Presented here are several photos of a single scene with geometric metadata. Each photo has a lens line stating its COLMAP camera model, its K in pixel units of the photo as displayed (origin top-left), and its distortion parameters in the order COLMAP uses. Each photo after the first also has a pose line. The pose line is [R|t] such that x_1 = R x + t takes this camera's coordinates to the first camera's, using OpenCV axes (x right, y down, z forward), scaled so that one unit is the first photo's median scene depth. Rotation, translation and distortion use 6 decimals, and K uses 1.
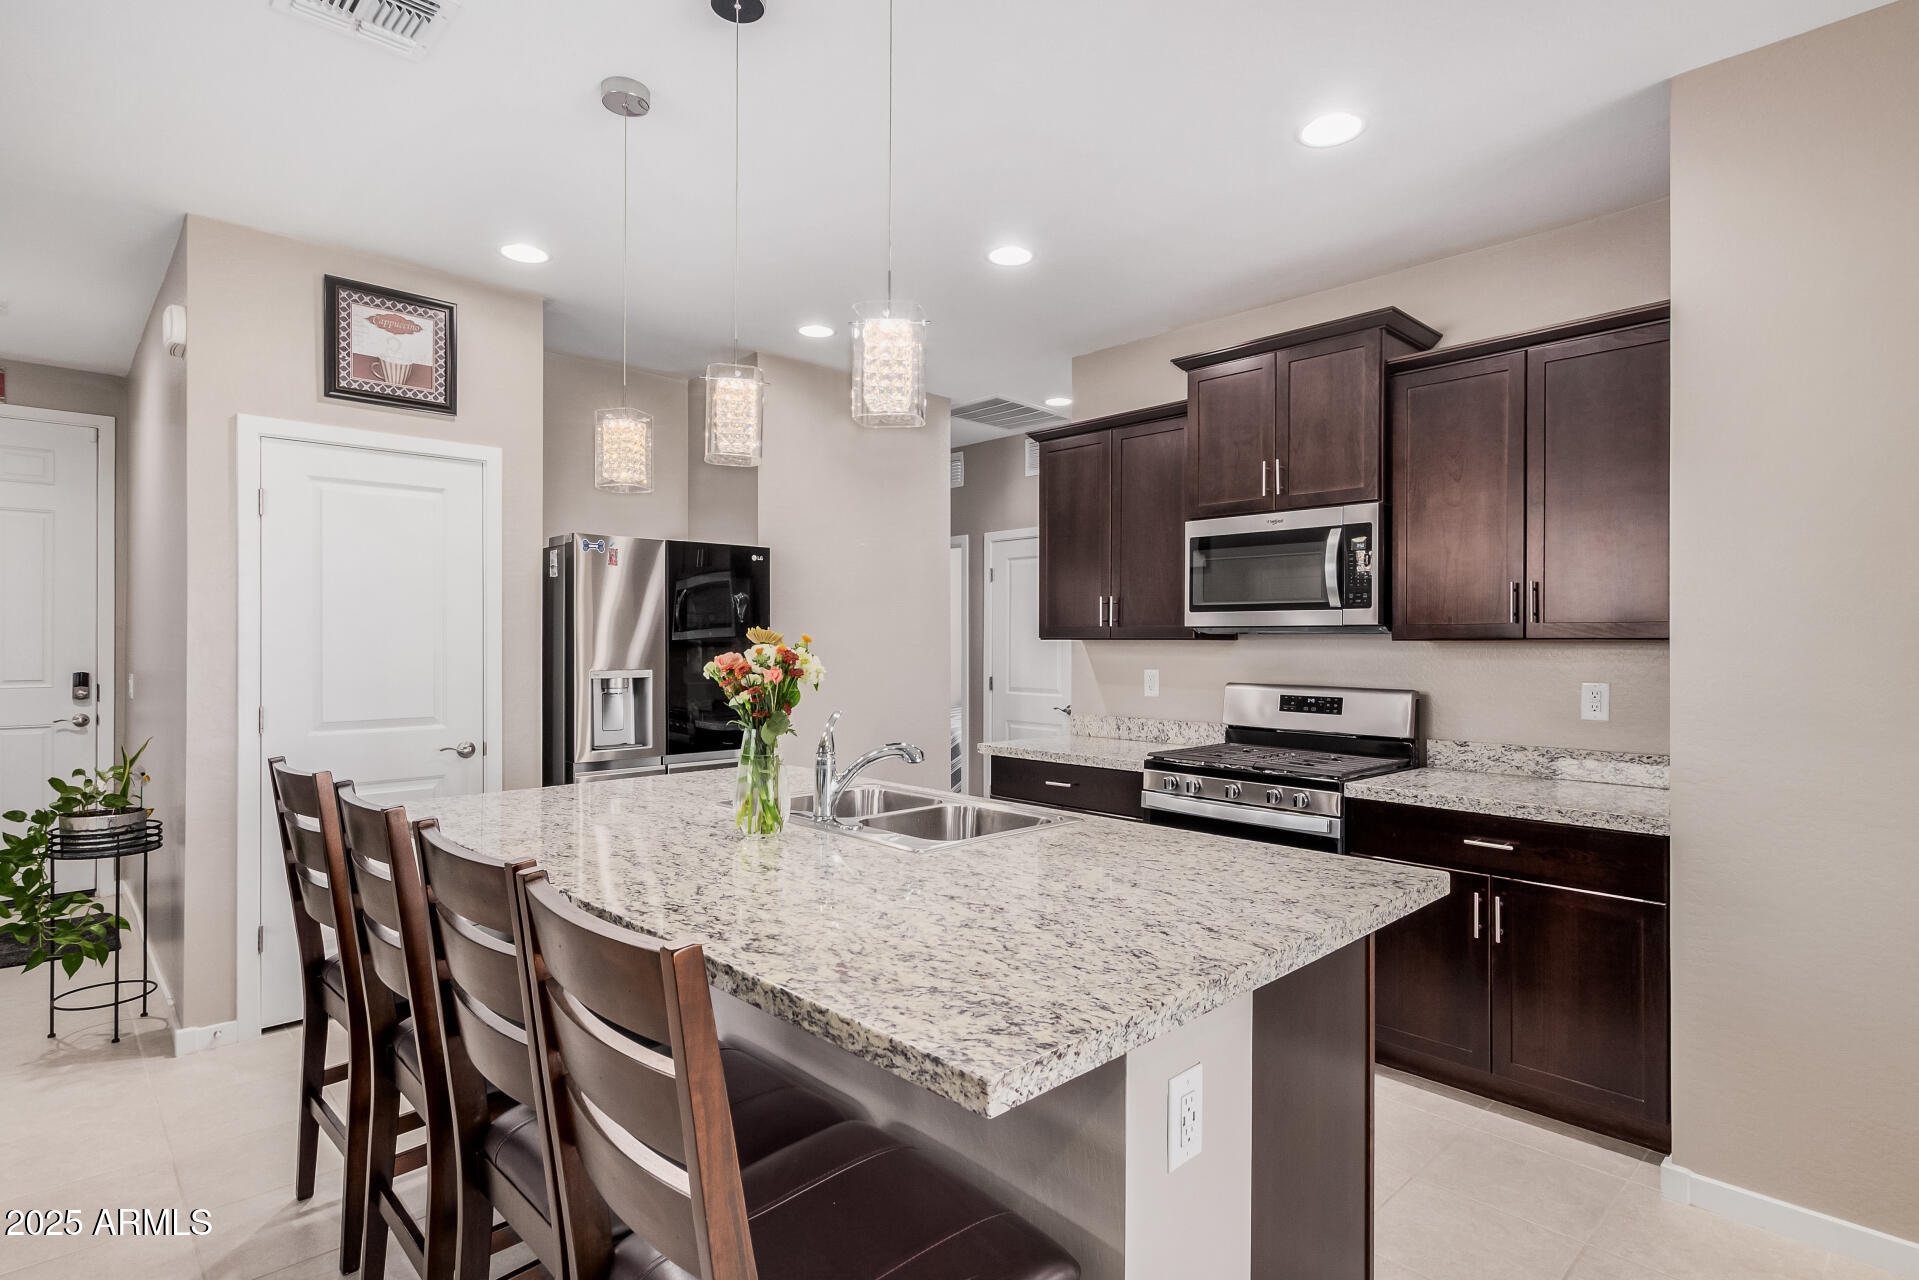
lens RADIAL K [[965.1, 0, 959.5], [0, 965.1, 640.0], [0, 0, 1]] dist [-0.003046, -0.000017]
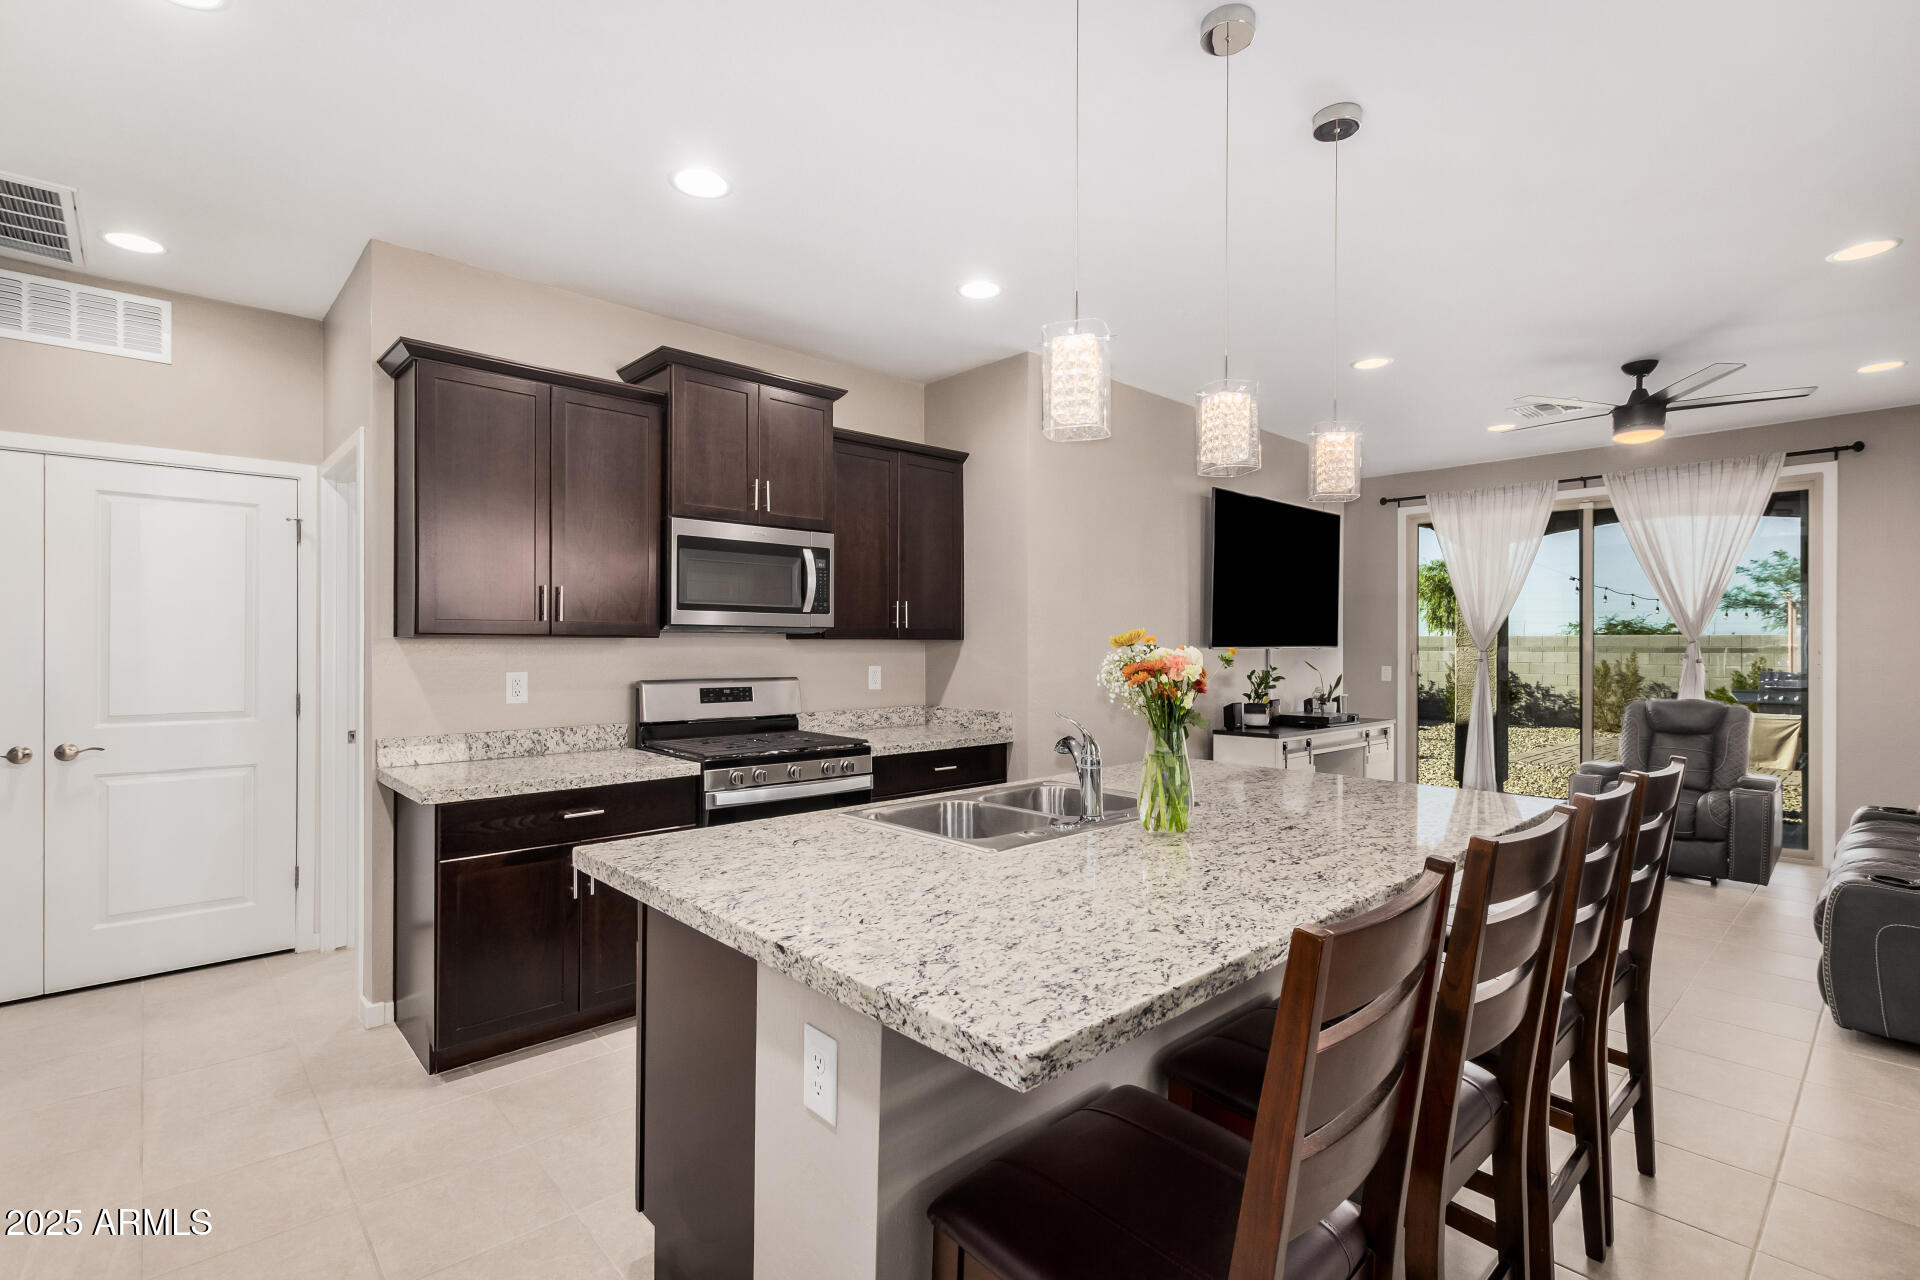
lens RADIAL K [[883.7, 0, 960.4], [0, 883.7, 647.5], [0, 0, 1]] dist [-0.001027, -0.000232]
pose [[0.025235, -0.010375, 0.999628, -0.697028], [-0.006533, 0.999923, 0.010543, -0.001684], [-0.999660, -0.006796, 0.025165, 0.728667]]
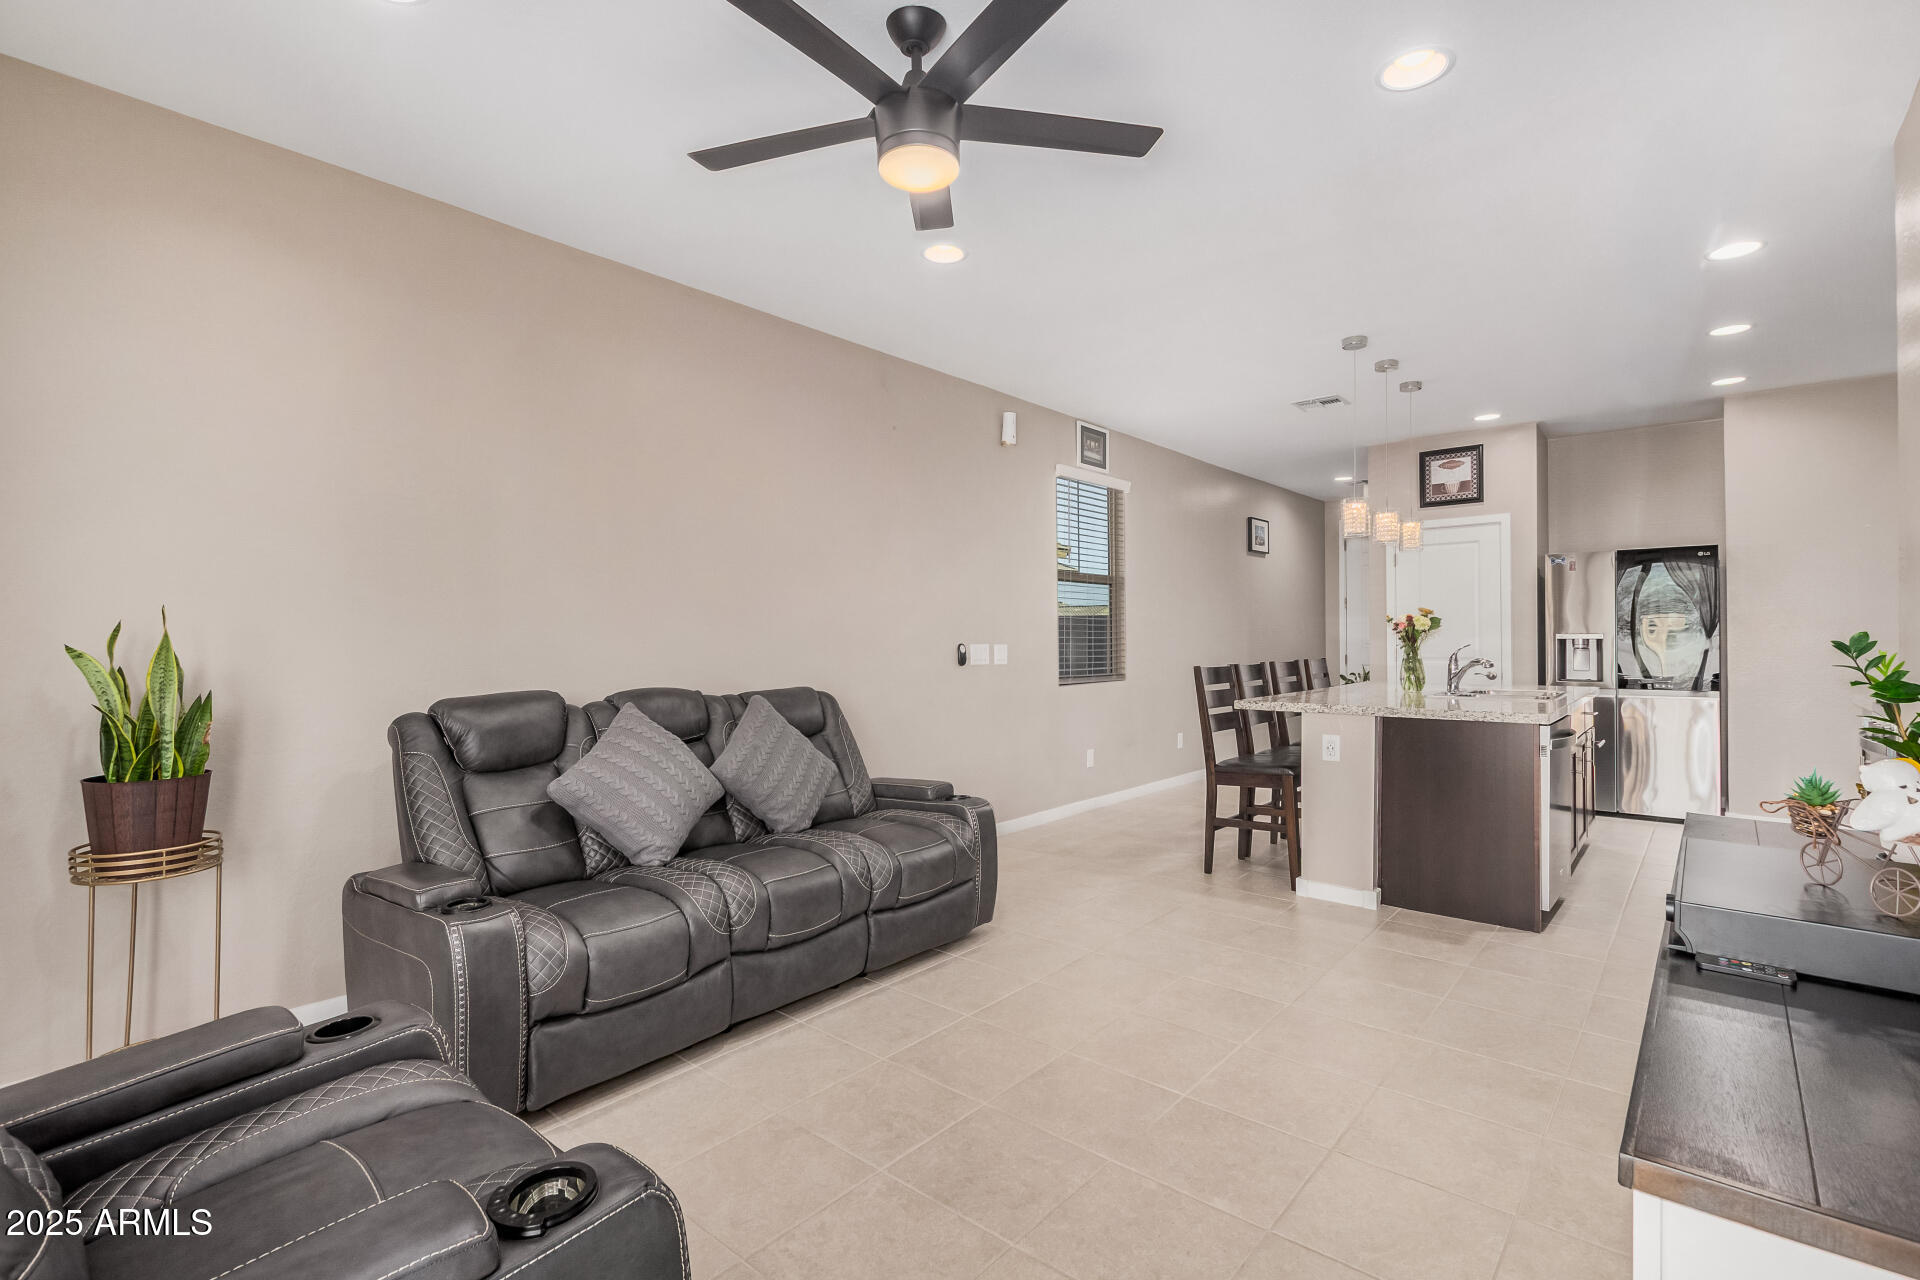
lens RADIAL K [[868.0, 0, 960.0], [0, 868.0, 640.0], [0, 0, 1]] dist [0.000132, -0.000122]
pose [[0.089317, -0.001978, -0.996001, 1.160513], [0.009310, 0.999956, -0.001151, 0.037740], [0.995960, -0.009170, 0.089332, -0.210636]]
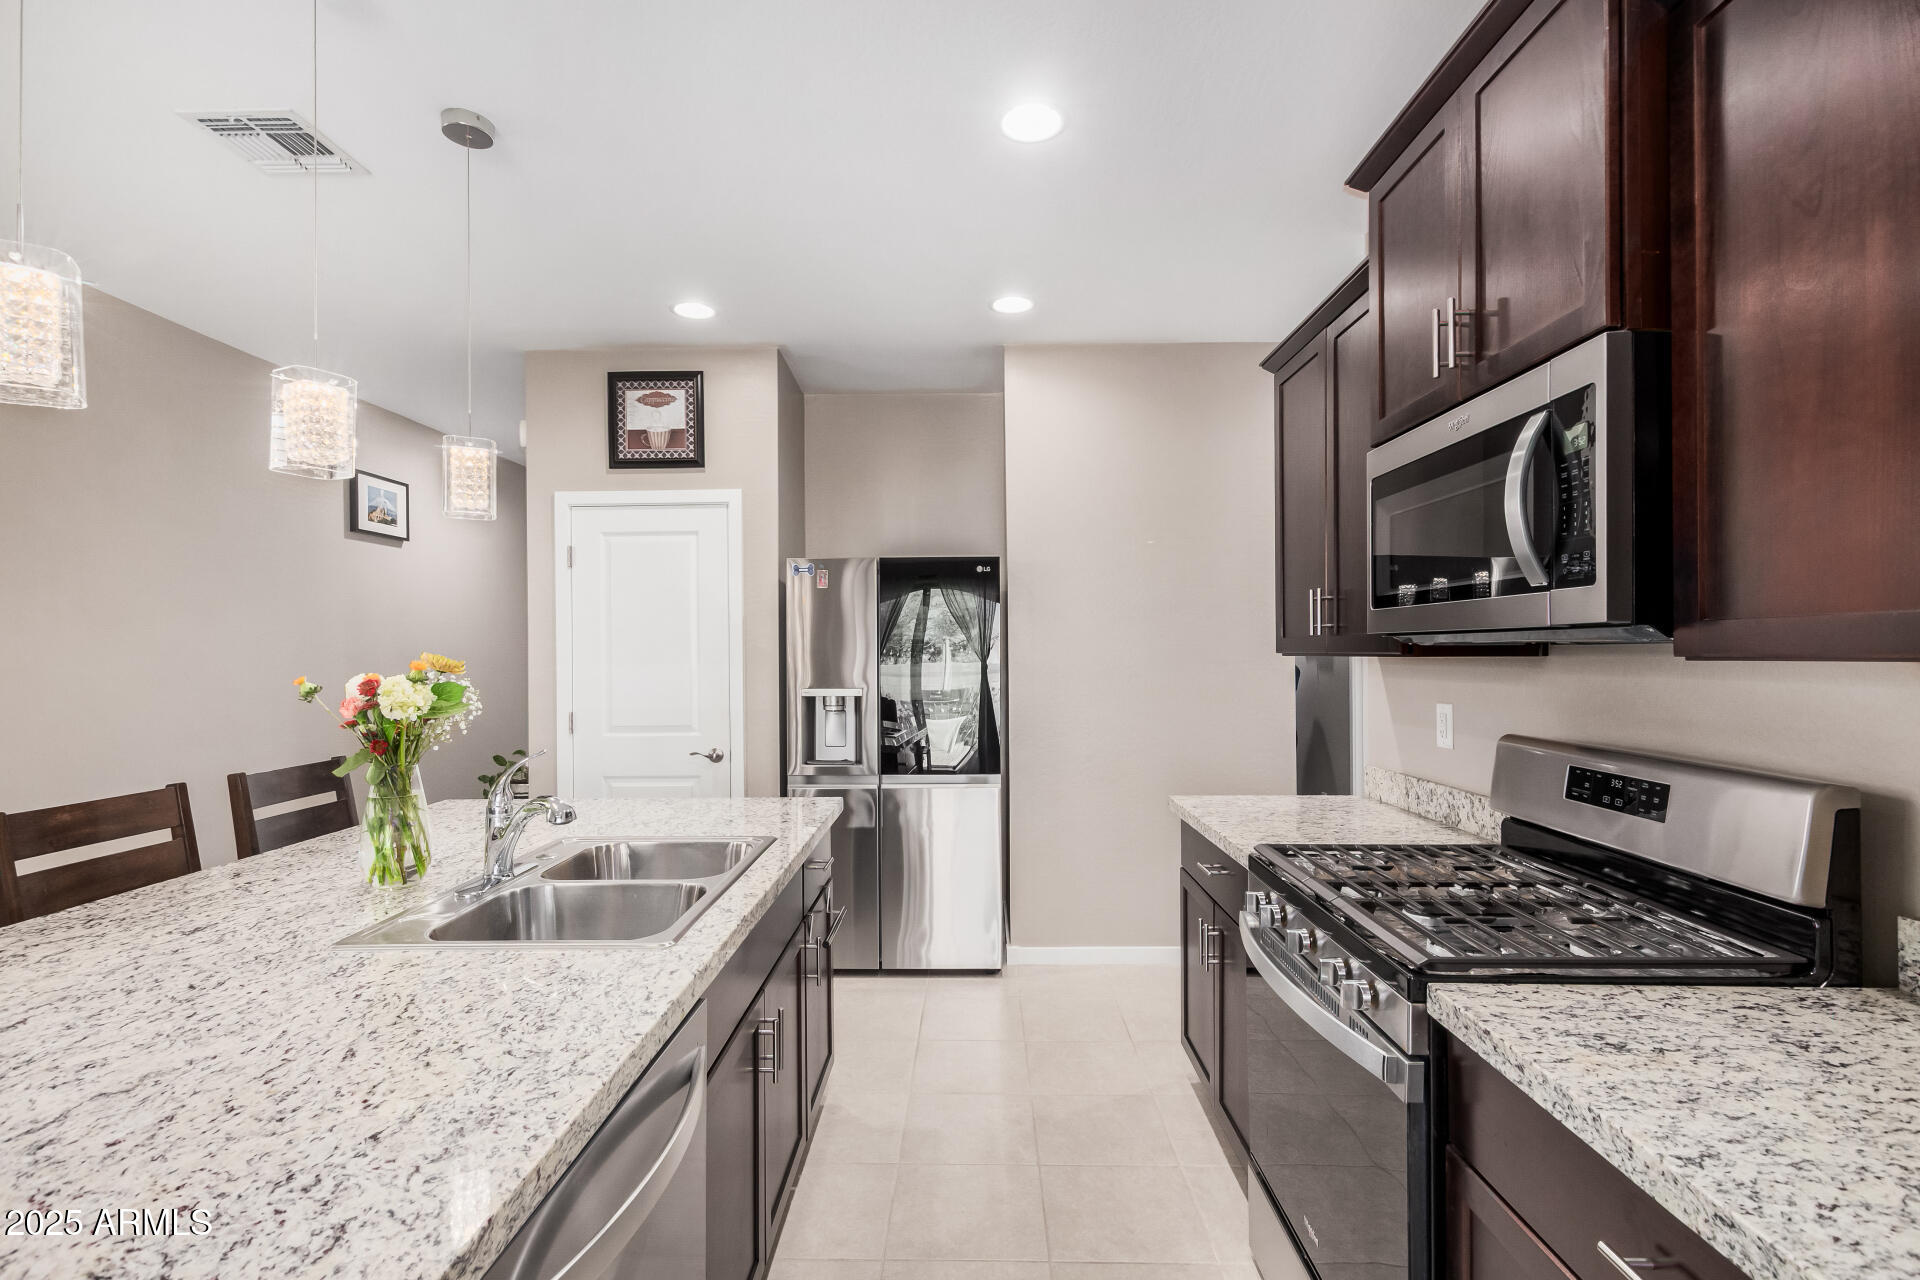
lens RADIAL K [[883.7, 0, 960.4], [0, 883.7, 647.5], [0, 0, 1]] dist [-0.001027, -0.000232]
pose [[0.709183, -0.012305, -0.704917, 0.461845], [0.010596, 0.999921, -0.006794, -0.005273], [0.704945, -0.002651, 0.709257, 0.481329]]
